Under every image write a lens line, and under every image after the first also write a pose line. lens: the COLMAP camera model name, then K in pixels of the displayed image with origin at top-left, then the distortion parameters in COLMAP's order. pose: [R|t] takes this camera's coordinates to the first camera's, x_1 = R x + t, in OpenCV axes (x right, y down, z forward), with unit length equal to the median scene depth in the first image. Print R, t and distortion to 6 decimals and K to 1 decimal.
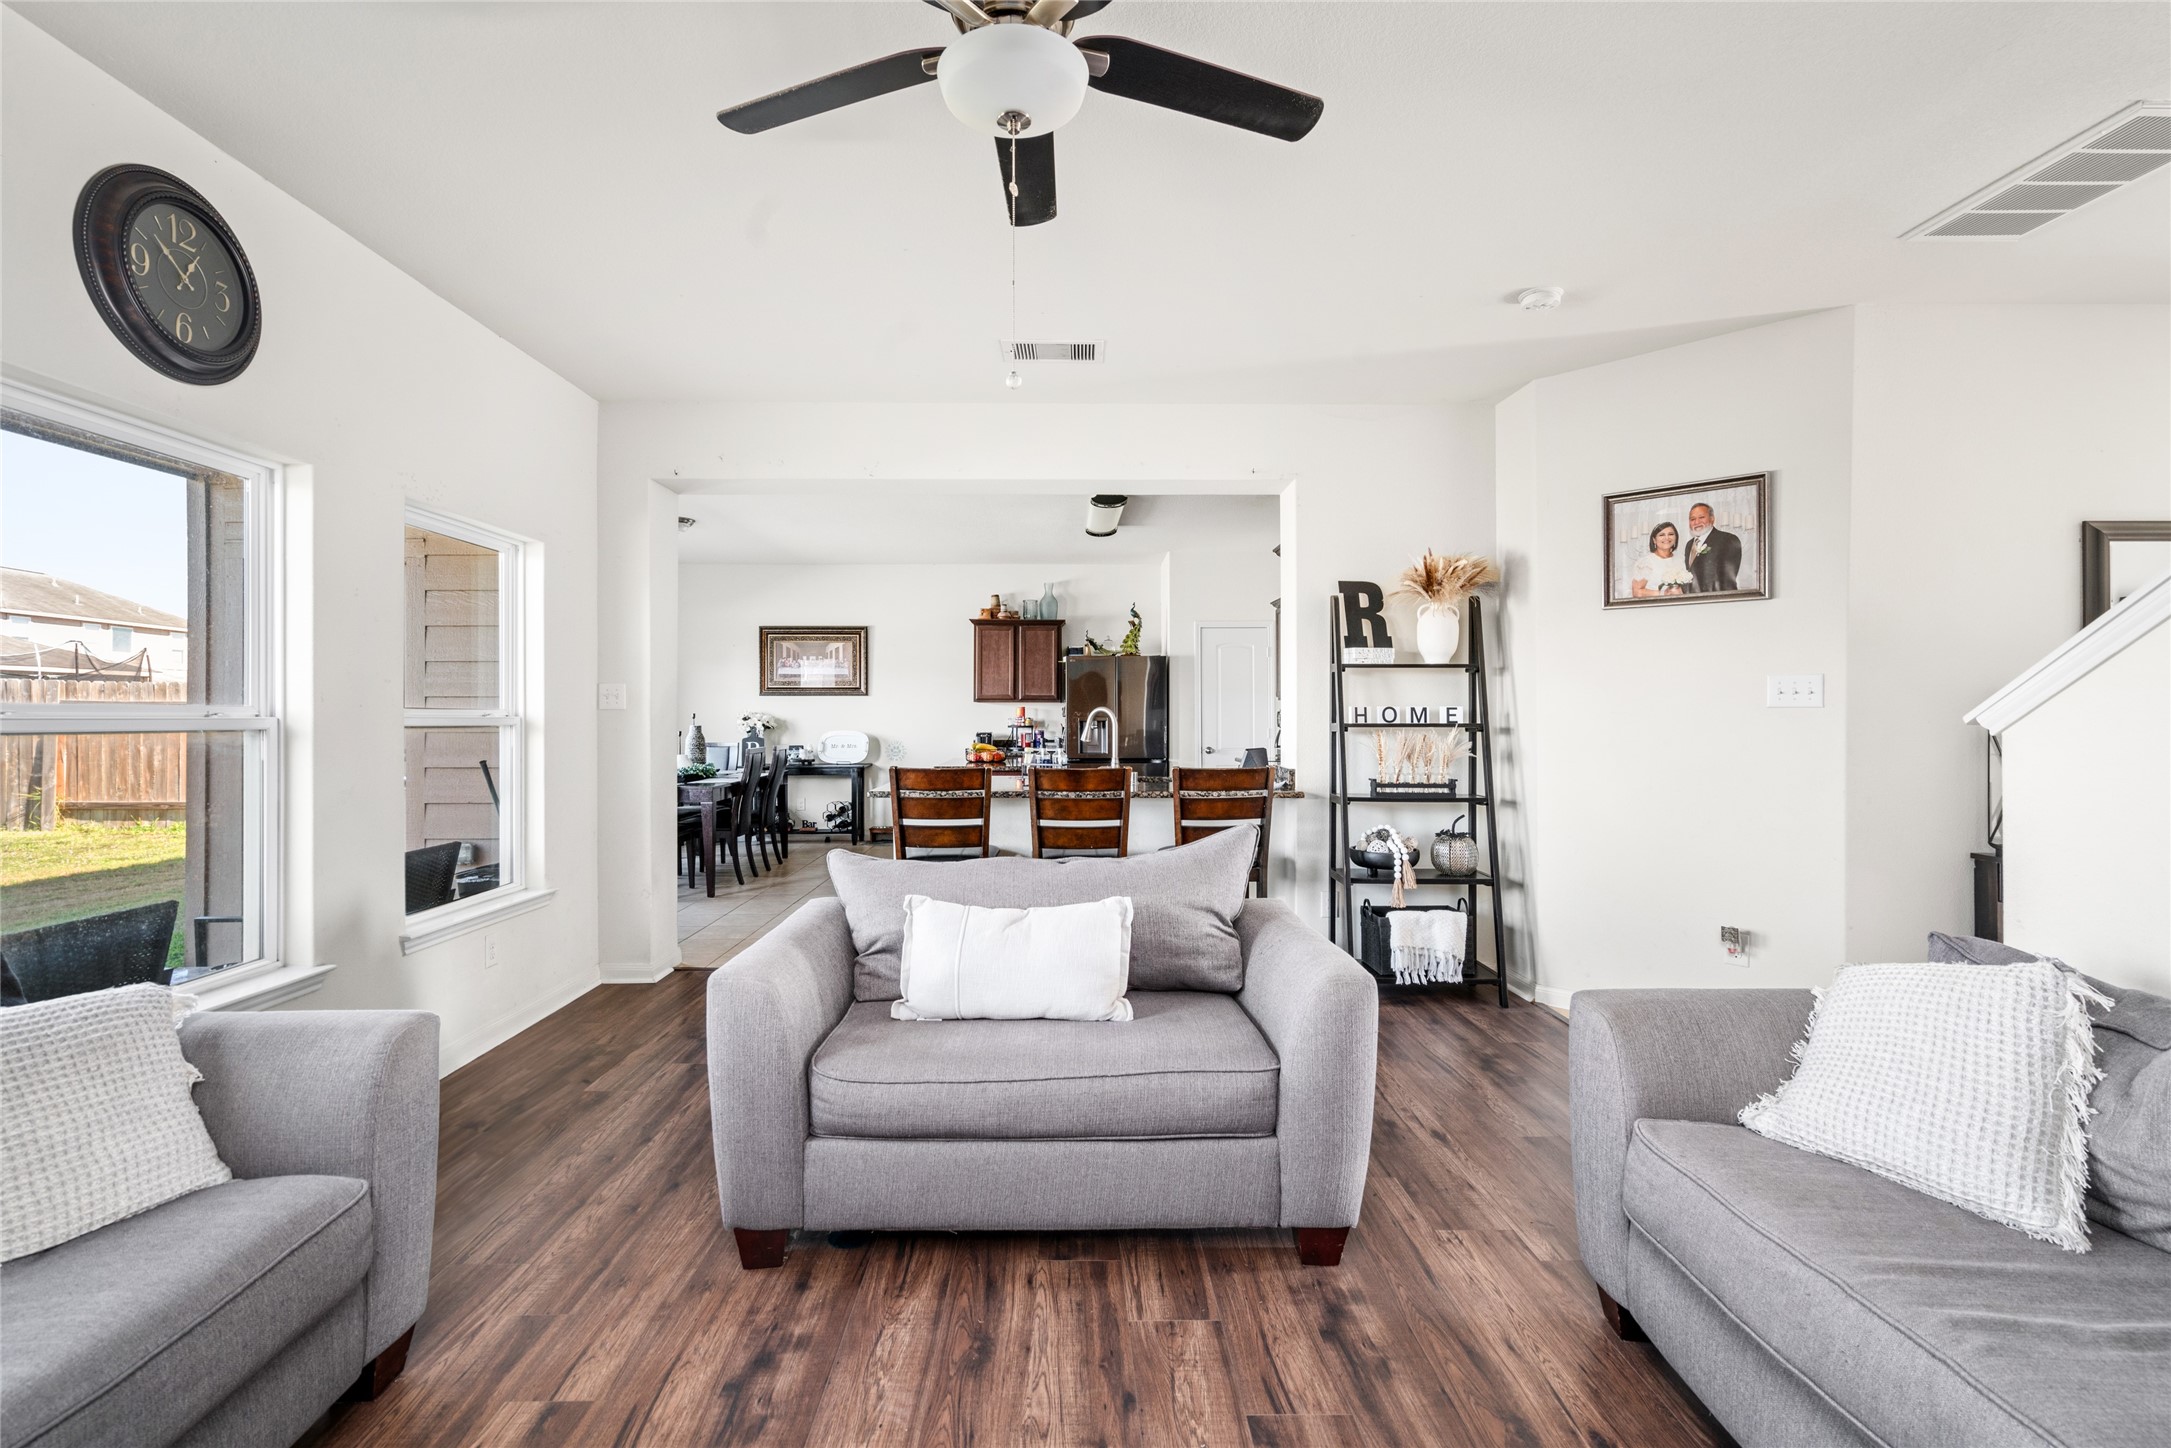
lens RADIAL K [[974.4, 0, 1072.0], [0, 974.4, 708.4], [0, 0, 1]] dist [-0.007731, 0.000331]
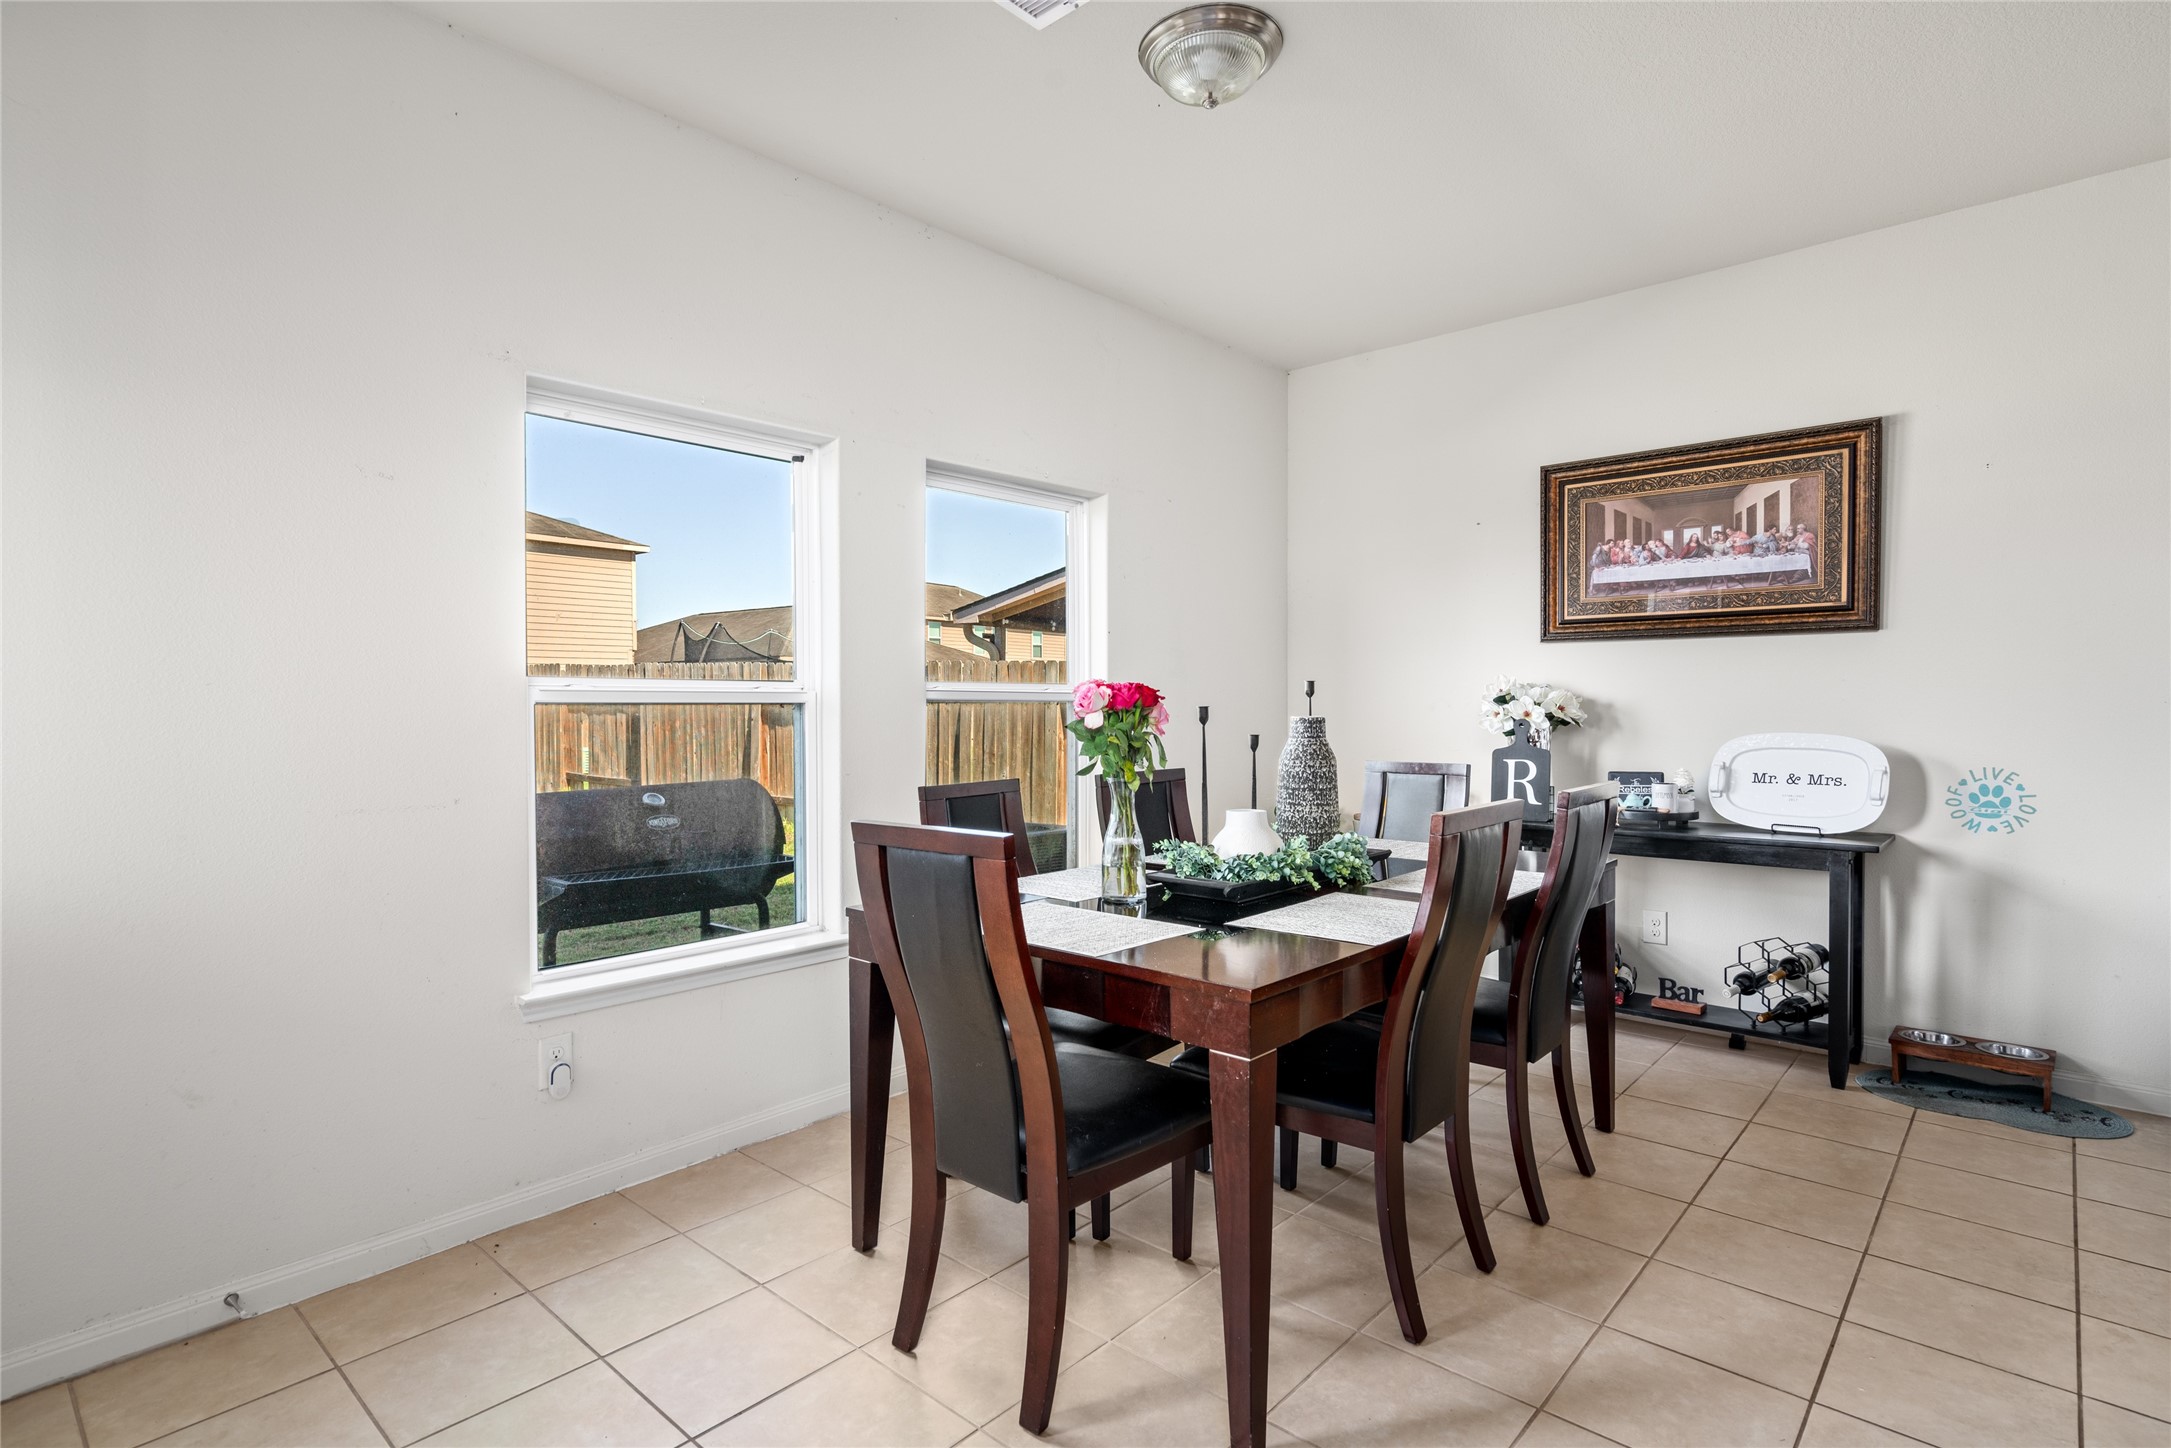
lens RADIAL K [[1097.9, 0, 1045.5], [0, 1097.9, 717.5], [0, 0, 1]] dist [0.003069, 0.000304]
pose [[0.708458, 0.006688, -0.705721, -0.149673], [0.007190, 0.999835, 0.016694, 0.008958], [0.705716, -0.016901, 0.708293, 0.545763]]
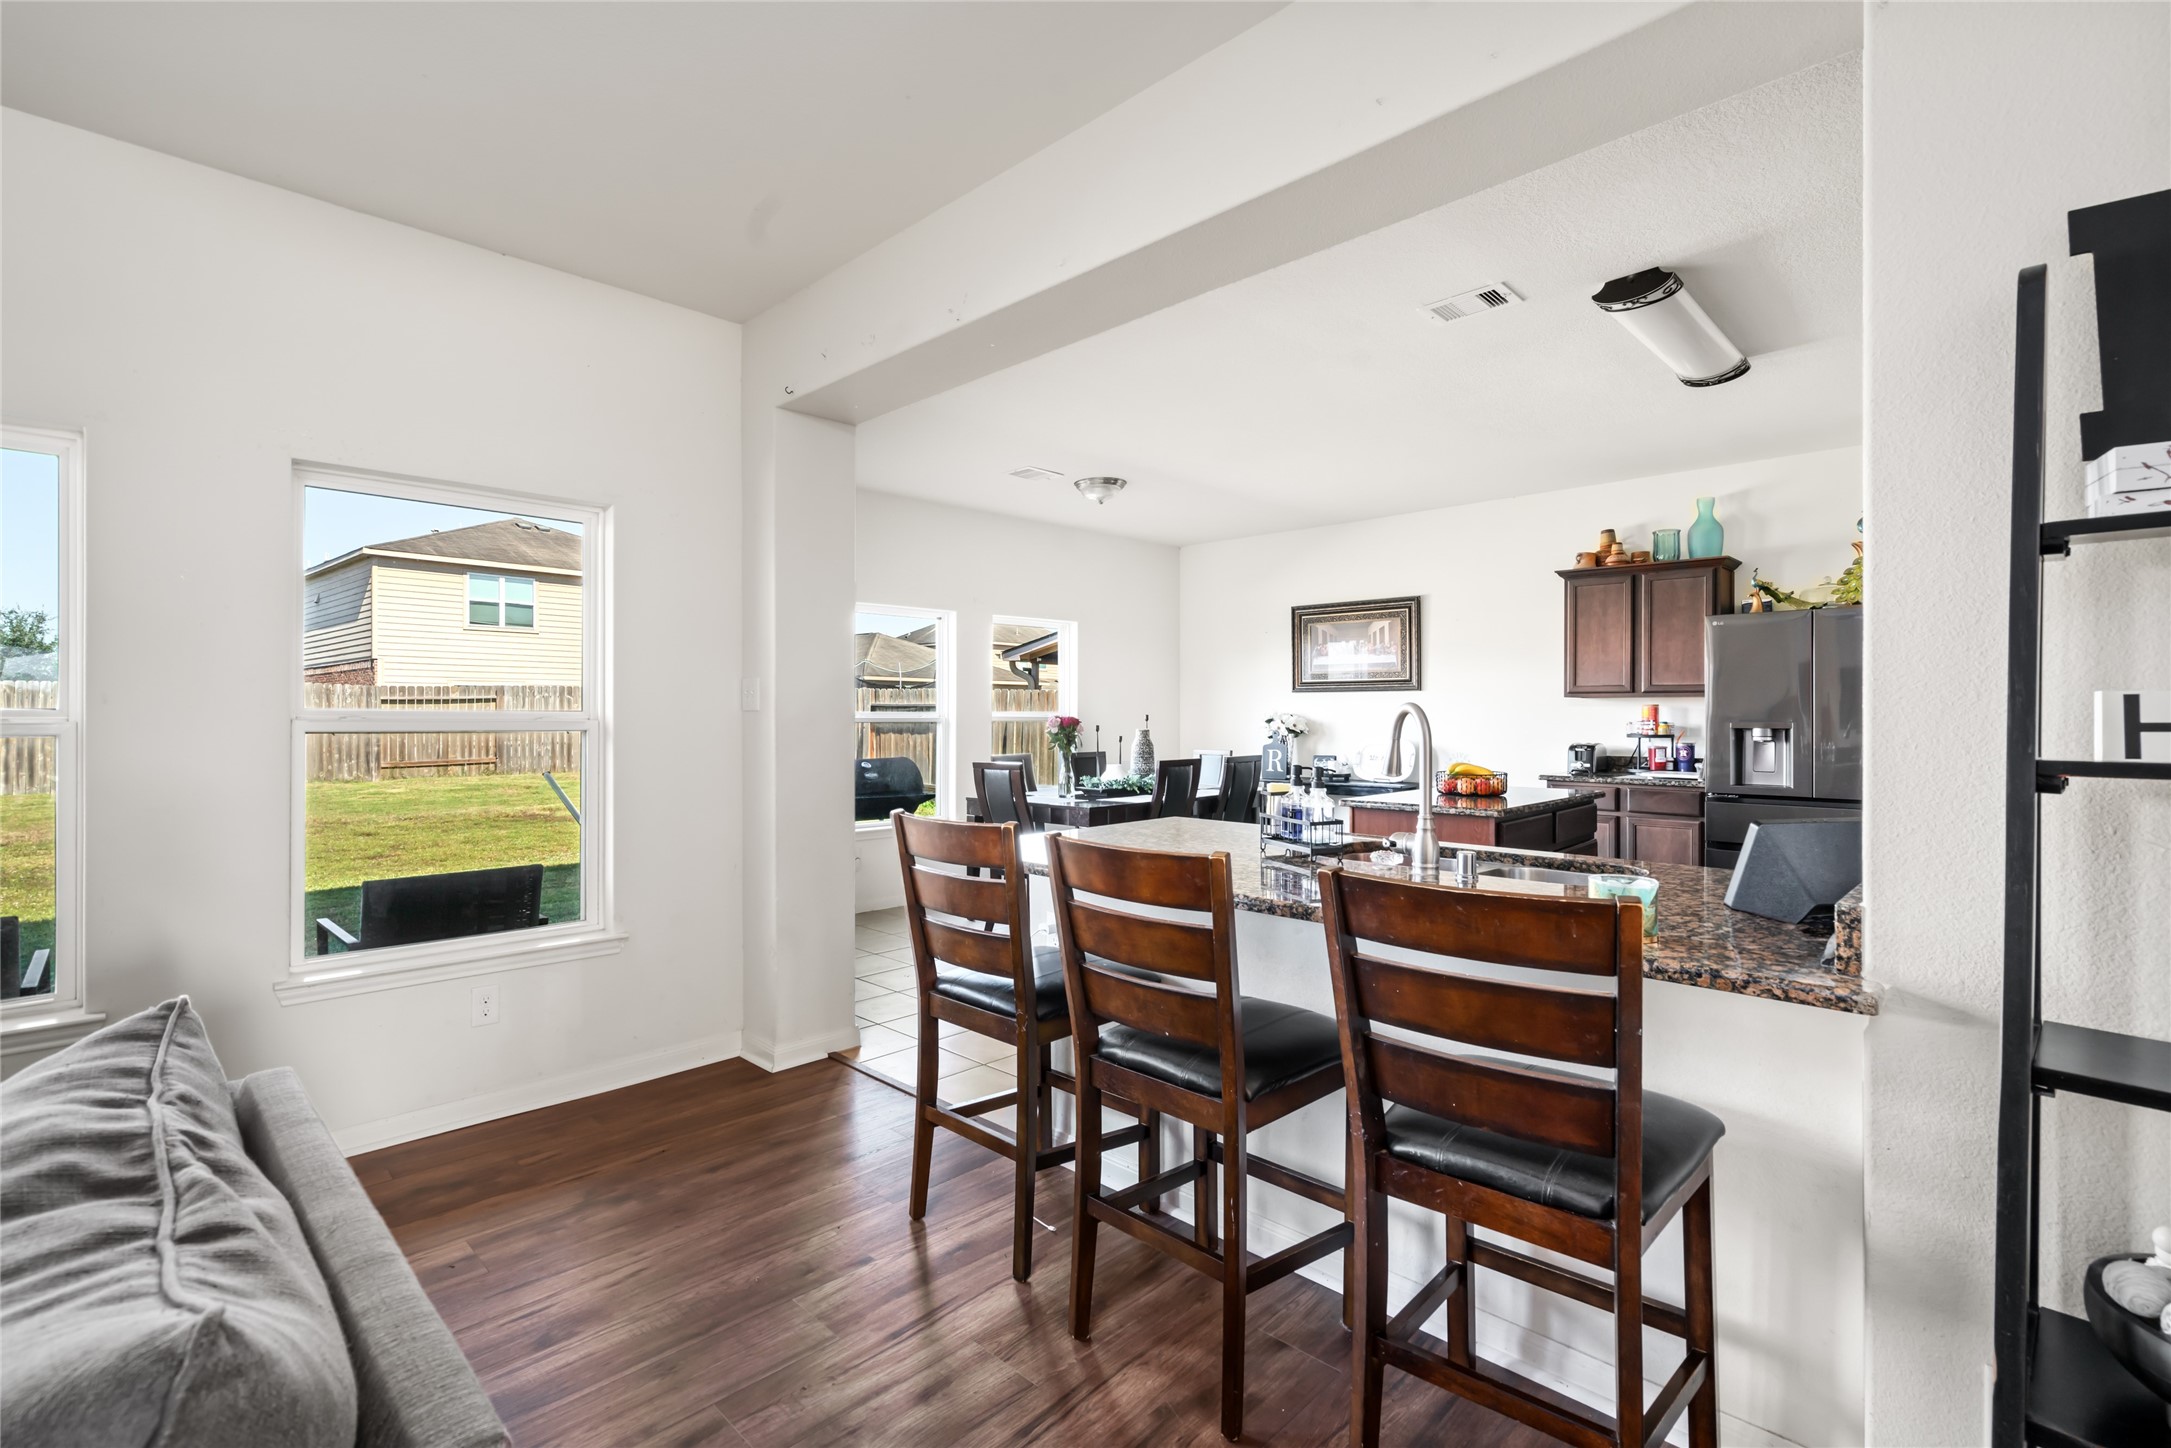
lens RADIAL K [[974.4, 0, 1081.1], [0, 974.4, 716.7], [0, 0, 1]] dist [-0.007731, 0.000331]
pose [[0.707344, 0.002507, -0.706865, 0.130769], [0.003171, 0.999972, 0.006719, 0.001005], [0.706863, -0.006994, 0.707316, 0.305026]]
